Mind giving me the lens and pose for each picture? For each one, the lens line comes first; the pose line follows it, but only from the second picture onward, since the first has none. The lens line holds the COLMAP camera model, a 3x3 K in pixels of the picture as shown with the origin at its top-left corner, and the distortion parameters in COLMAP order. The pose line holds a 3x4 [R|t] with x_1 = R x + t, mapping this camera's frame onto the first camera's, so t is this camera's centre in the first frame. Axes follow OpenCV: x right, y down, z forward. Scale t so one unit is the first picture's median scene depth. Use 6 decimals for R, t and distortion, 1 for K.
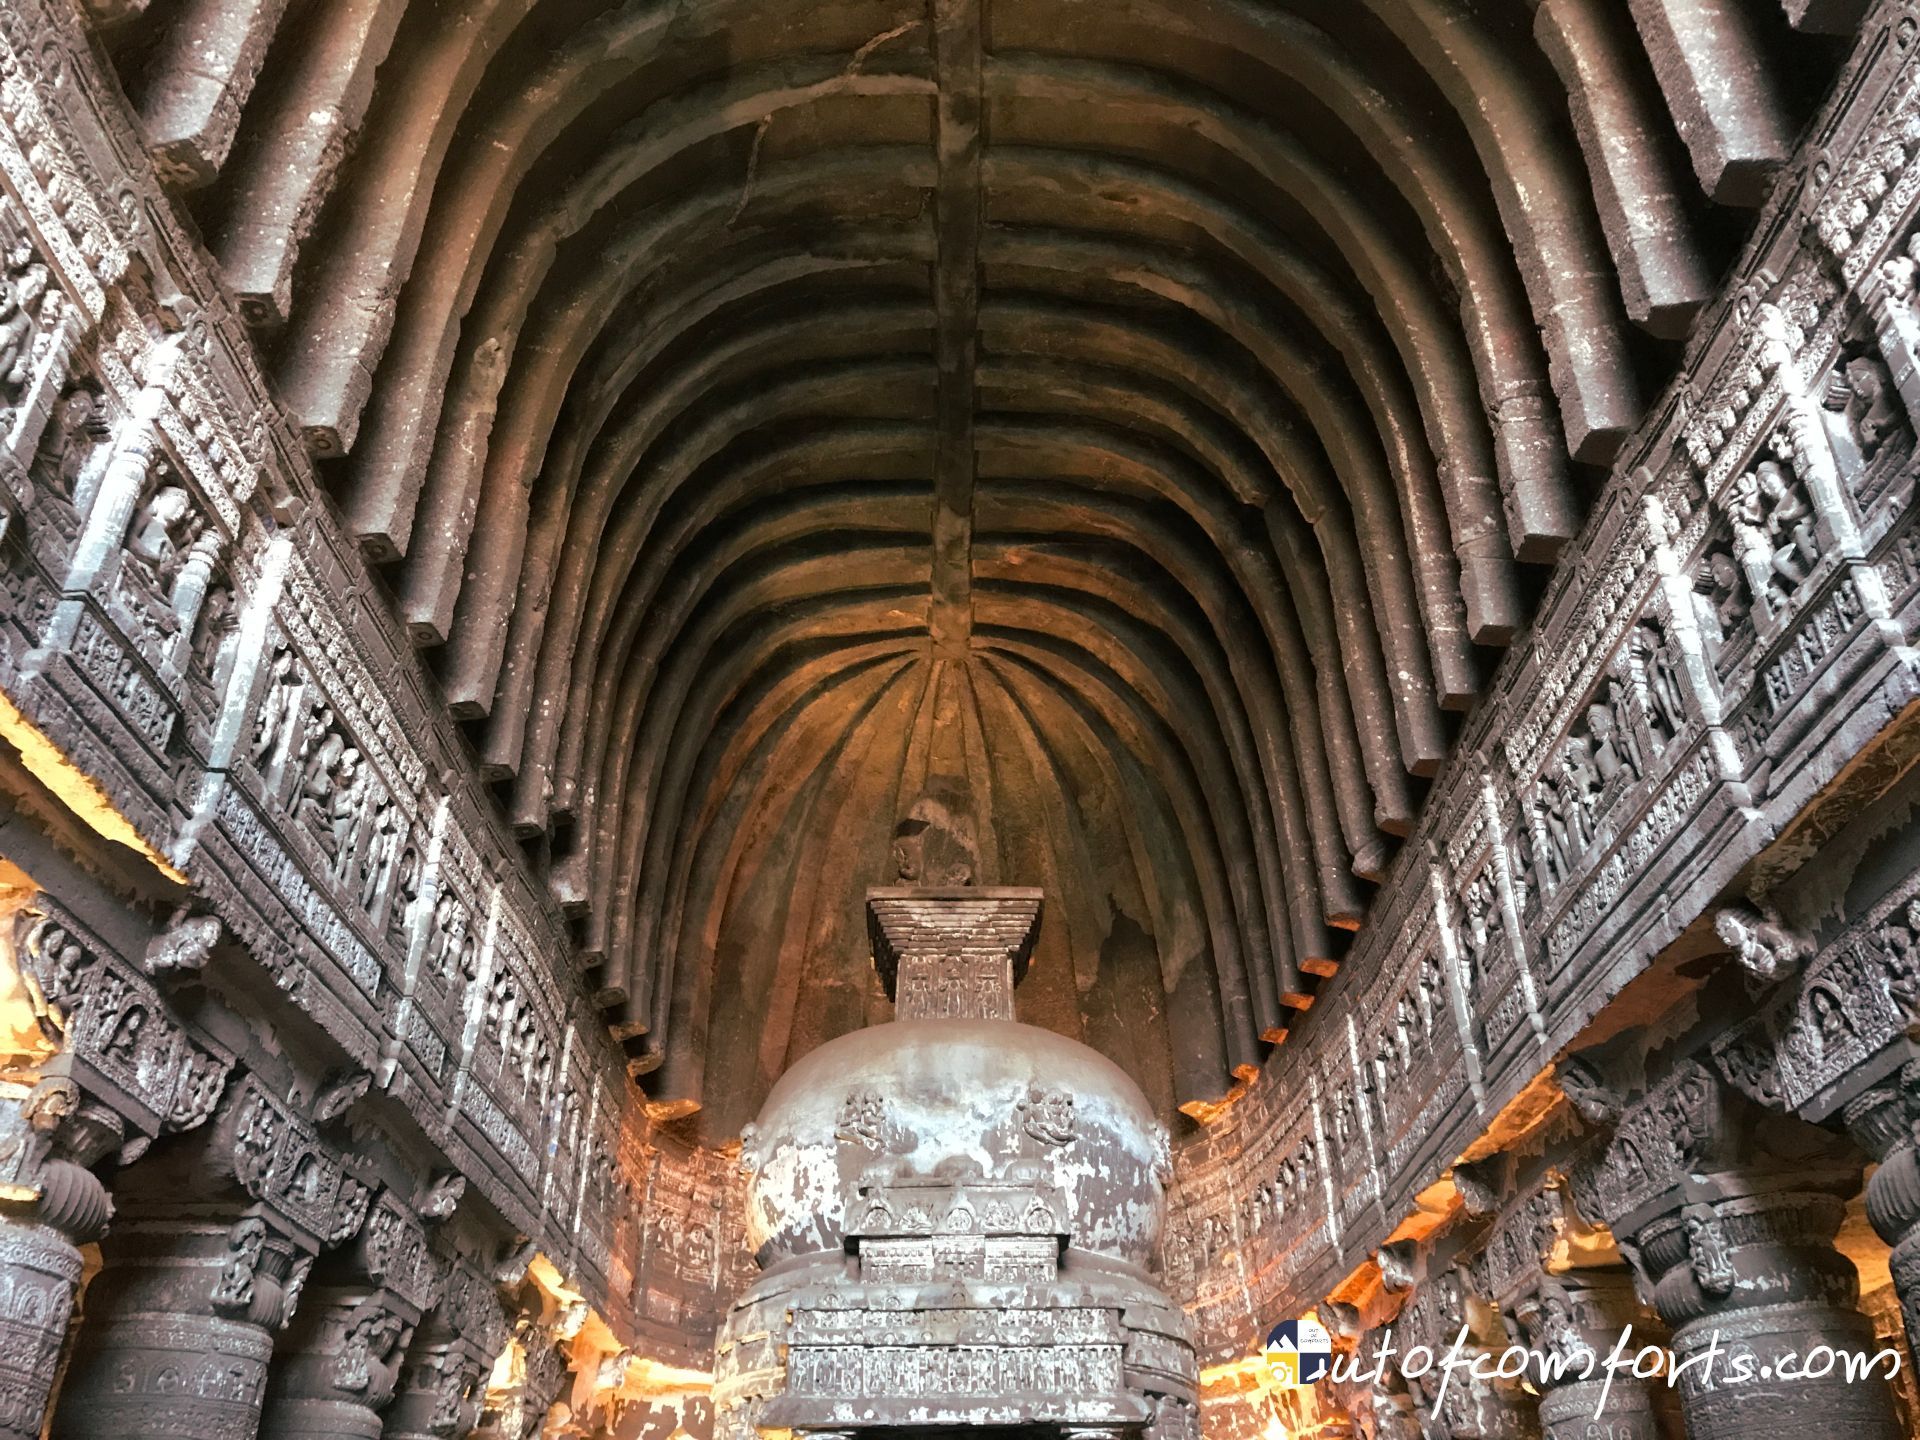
lens RADIAL K [[1893.8, 0, 984.3], [0, 1893.8, 533.9], [0, 0, 1]] dist [-0.026101, 0.051220]
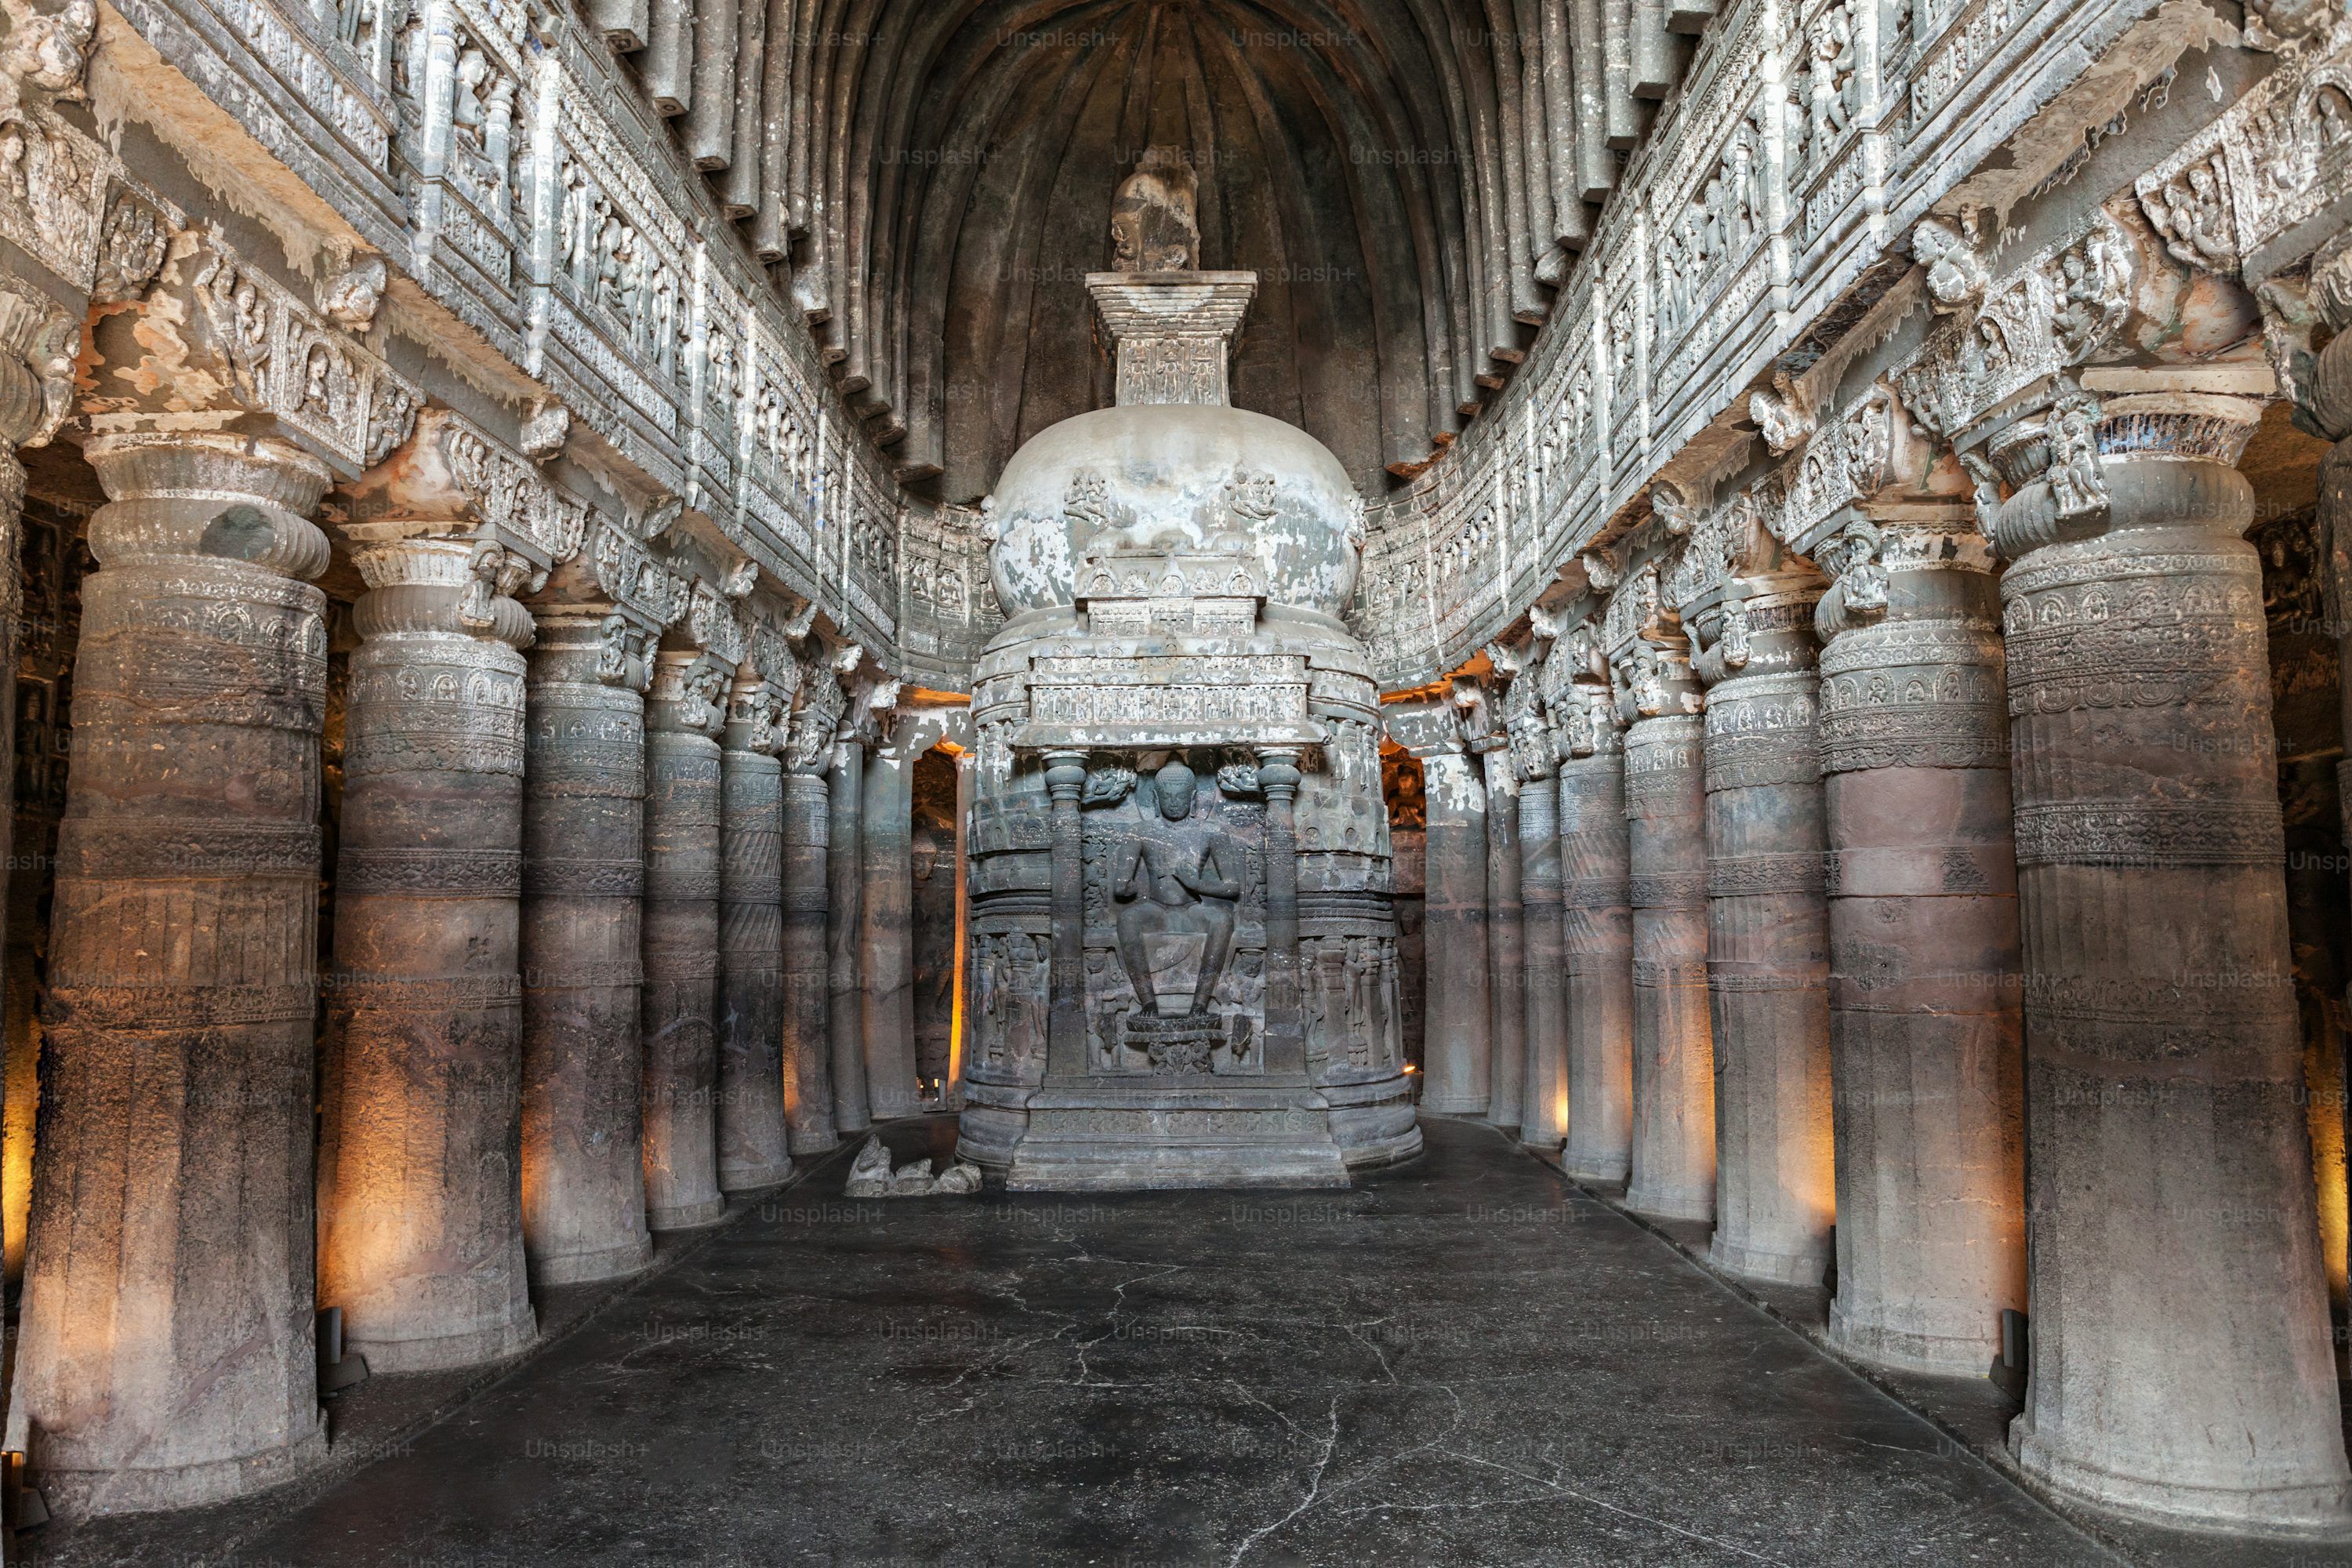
lens RADIAL K [[2053.6, 0, 1145.2], [0, 2053.6, 805.2], [0, 0, 1]] dist [0.095605, -0.021241]
pose [[0.999071, -0.001803, -0.043051, 0.030835], [0.021704, 0.884182, 0.466637, -0.140438], [0.037223, -0.467138, 0.883400, -0.240883]]
